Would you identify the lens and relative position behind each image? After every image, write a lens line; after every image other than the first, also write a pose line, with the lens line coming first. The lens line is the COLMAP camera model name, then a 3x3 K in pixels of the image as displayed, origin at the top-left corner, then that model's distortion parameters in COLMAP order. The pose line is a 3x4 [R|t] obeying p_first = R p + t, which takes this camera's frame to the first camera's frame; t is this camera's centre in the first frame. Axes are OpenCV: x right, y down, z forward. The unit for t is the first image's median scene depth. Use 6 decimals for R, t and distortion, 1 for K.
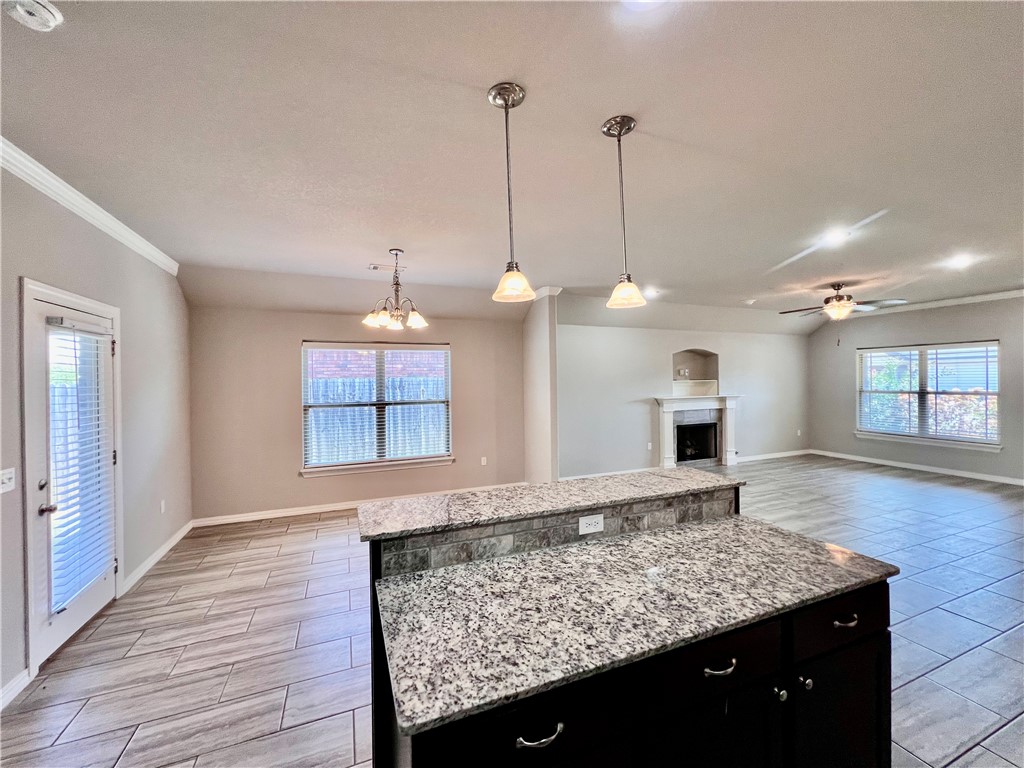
lens RADIAL K [[412.8, 0, 510.3], [0, 412.8, 382.1], [0, 0, 1]] dist [-0.002174, -0.000021]
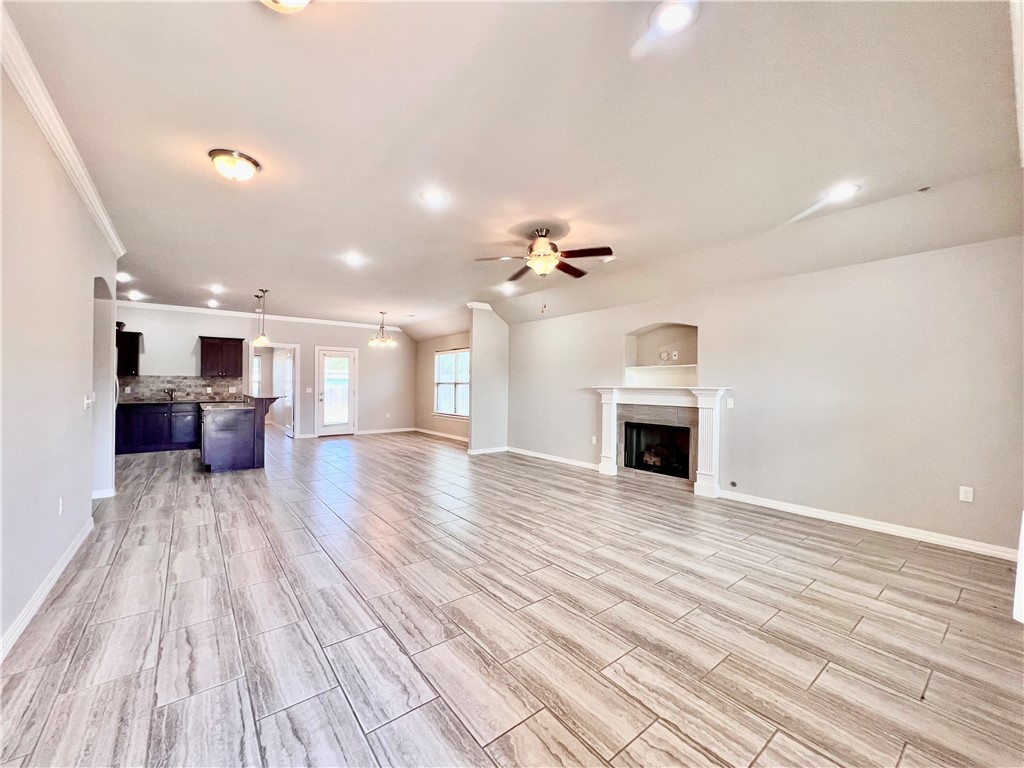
lens RADIAL K [[412.7, 0, 511.7], [0, 412.7, 381.4], [0, 0, 1]] dist [-0.001375, -0.000187]
pose [[0.272623, 0.007094, -0.962095, 4.739292], [-0.015649, 0.999873, 0.002939, 0.108003], [0.961994, 0.014255, 0.272700, 2.359081]]
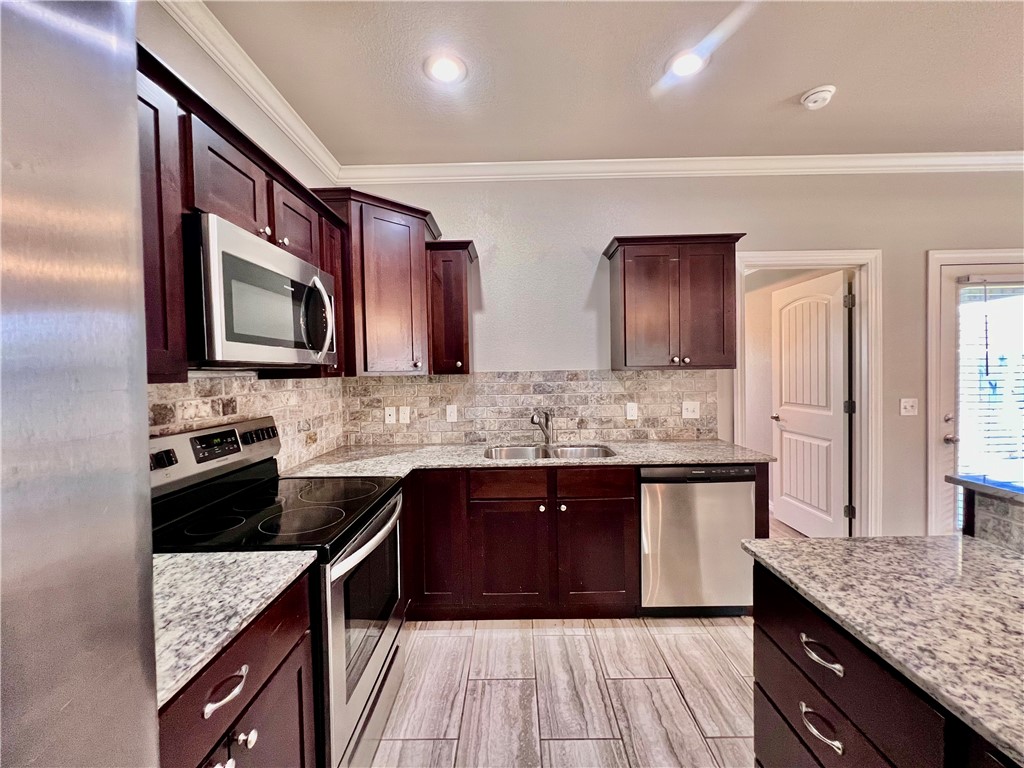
lens RADIAL K [[412.8, 0, 510.3], [0, 412.8, 382.1], [0, 0, 1]] dist [-0.002174, -0.000021]
pose [[-0.382646, 0.044645, -0.922816, 0.630041], [0.019272, 0.999000, 0.040339, 0.093017], [0.923694, -0.002349, -0.383124, 0.370408]]
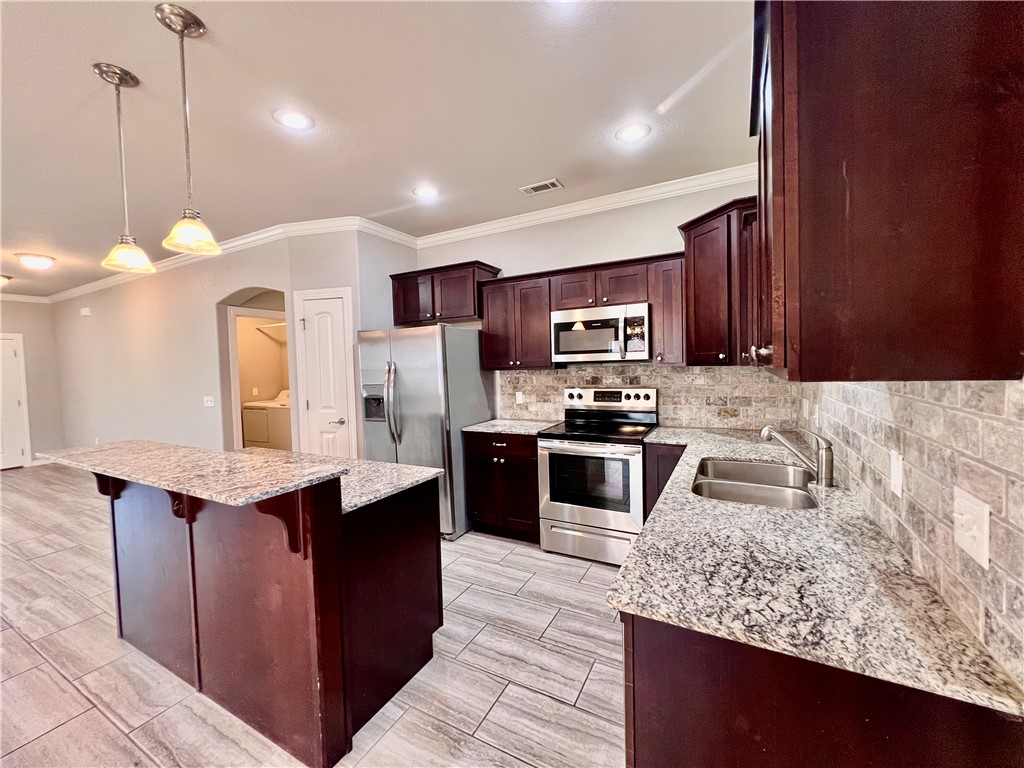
lens RADIAL K [[412.8, 0, 510.3], [0, 412.8, 382.1], [0, 0, 1]] dist [-0.002174, -0.000021]
pose [[-0.634453, -0.000727, 0.772961, -1.149077], [0.036957, 0.998827, 0.031275, 0.103882], [-0.772077, 0.048409, -0.633682, 1.053424]]
